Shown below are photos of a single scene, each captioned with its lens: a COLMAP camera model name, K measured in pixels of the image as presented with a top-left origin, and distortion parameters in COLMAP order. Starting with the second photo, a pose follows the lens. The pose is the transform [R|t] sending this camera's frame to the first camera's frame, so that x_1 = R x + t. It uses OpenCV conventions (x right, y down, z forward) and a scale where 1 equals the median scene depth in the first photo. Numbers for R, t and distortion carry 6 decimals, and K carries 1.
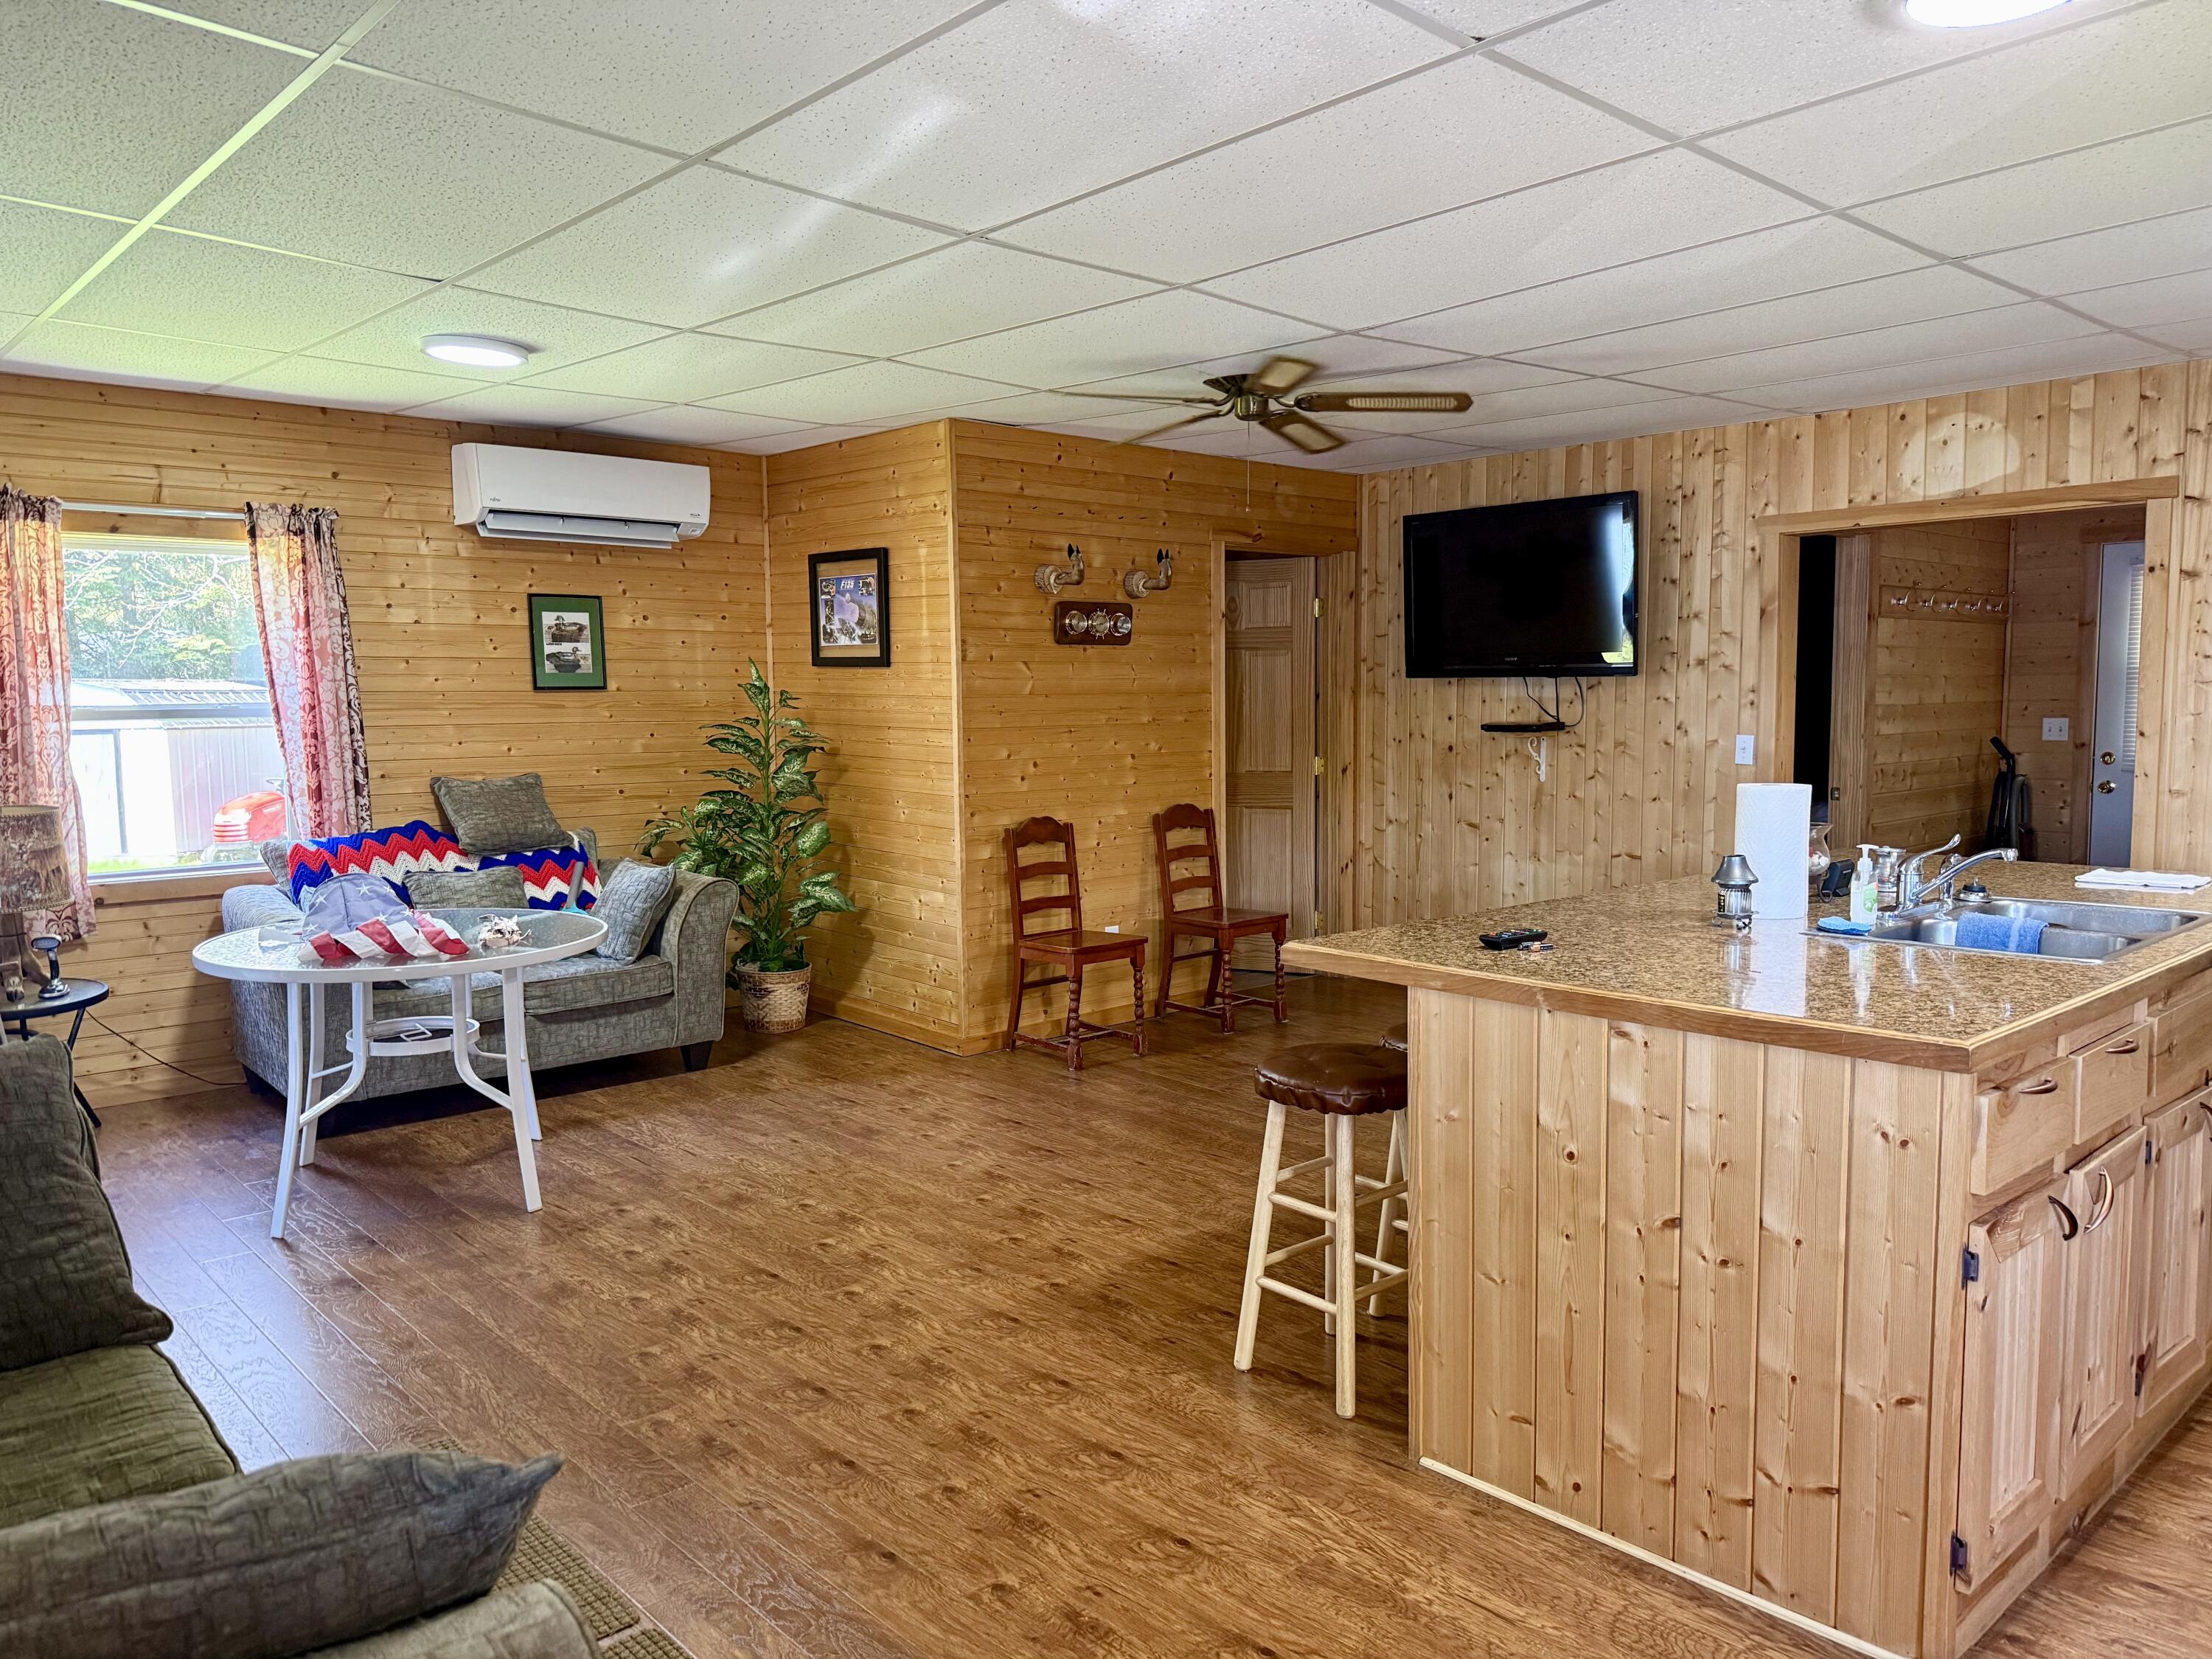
lens RADIAL K [[1565.6, 0, 1094.5], [0, 1565.6, 836.0], [0, 0, 1]] dist [0.034818, -0.050254]
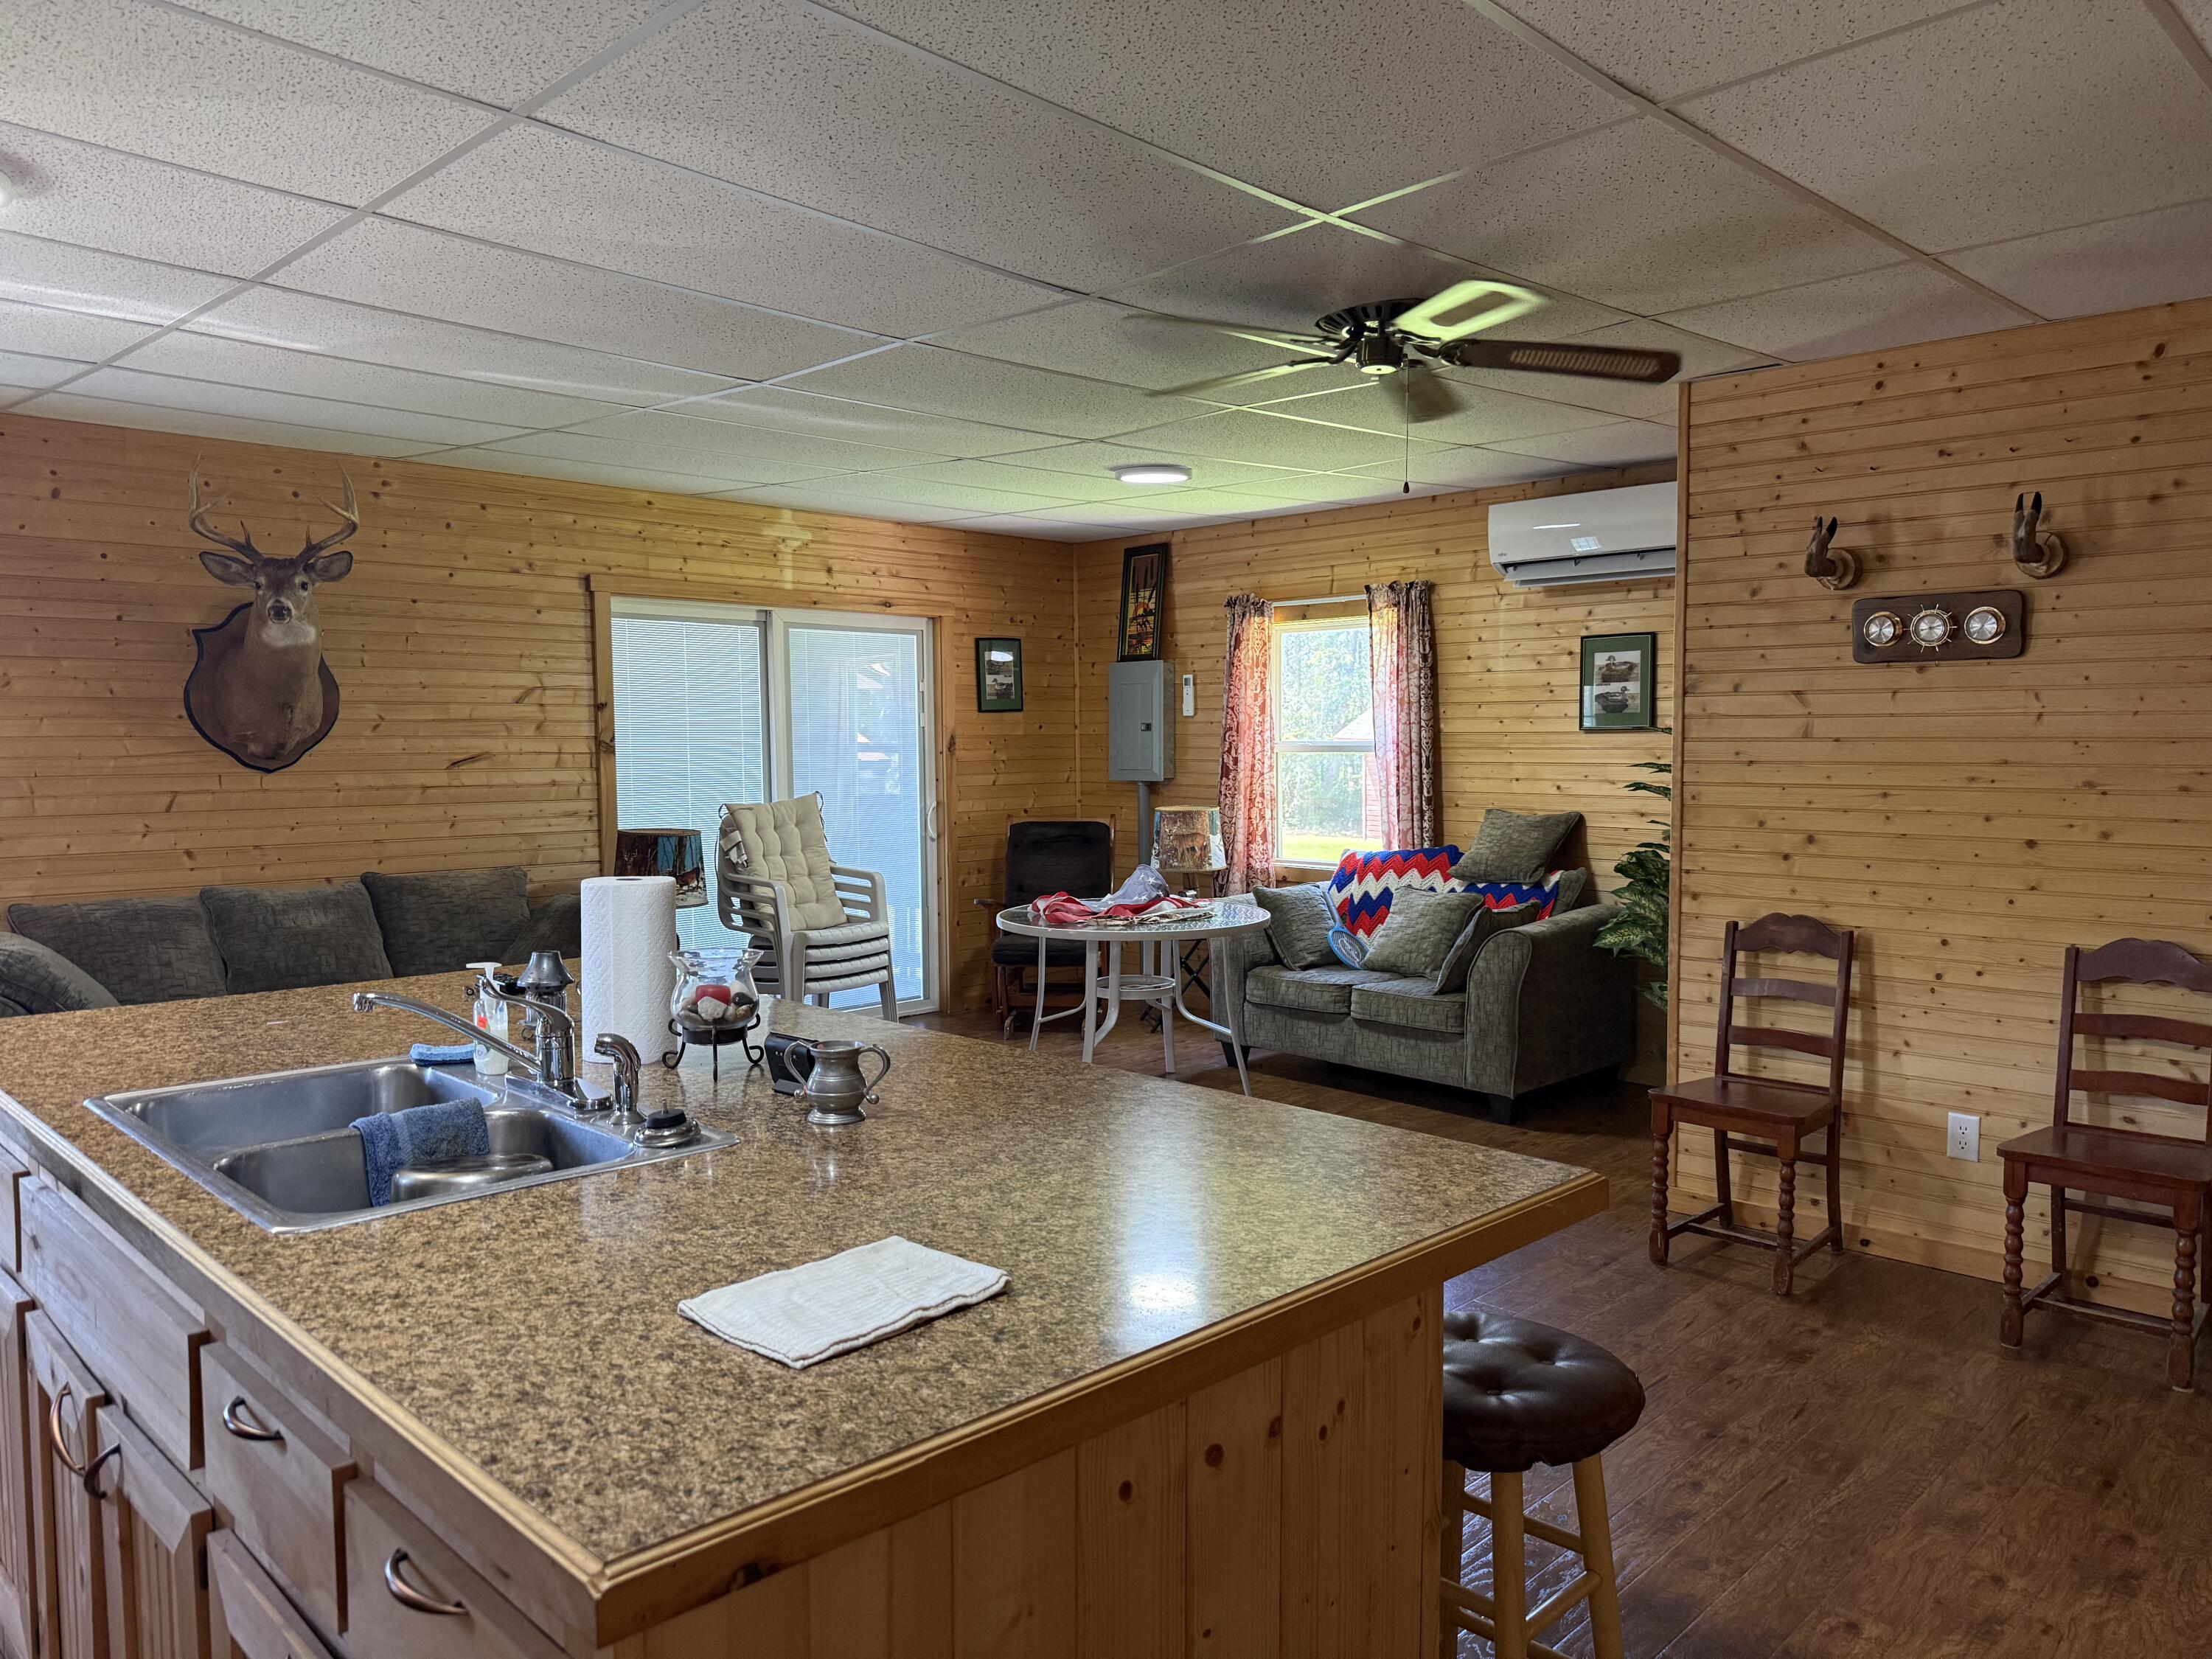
lens RADIAL K [[1565.6, 0, 1106.2], [0, 1565.6, 823.9], [0, 0, 1]] dist [0.034818, -0.050254]
pose [[0.029594, 0.065520, -0.997412, 0.648974], [-0.087970, 0.994148, 0.062695, -0.069178], [0.995683, 0.085887, 0.035185, 0.660754]]
